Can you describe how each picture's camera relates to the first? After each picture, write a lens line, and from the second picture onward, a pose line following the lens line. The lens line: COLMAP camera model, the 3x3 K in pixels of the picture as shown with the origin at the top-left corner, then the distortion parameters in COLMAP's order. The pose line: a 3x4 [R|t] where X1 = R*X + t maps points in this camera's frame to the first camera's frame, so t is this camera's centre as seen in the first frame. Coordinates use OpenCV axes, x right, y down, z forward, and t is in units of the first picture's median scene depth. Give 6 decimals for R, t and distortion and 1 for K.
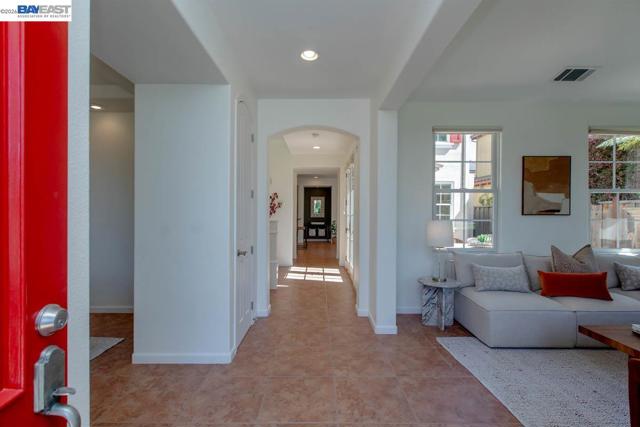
lens RADIAL K [[285.5, 0, 319.0], [0, 285.5, 211.3], [0, 0, 1]] dist [0.000269, -0.000146]
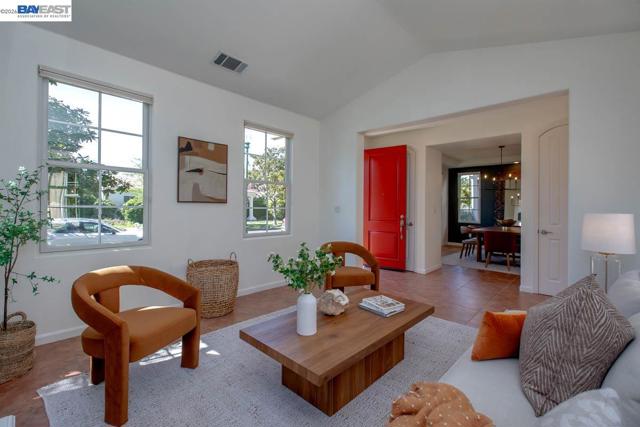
lens RADIAL K [[285.5, 0, 319.0], [0, 285.5, 211.3], [0, 0, 1]] dist [0.000269, -0.000146]
pose [[0.686291, -0.005877, 0.727303, 0.370307], [-0.009776, 0.999802, 0.017304, 0.020944], [-0.727261, -0.018985, 0.686098, 0.075321]]
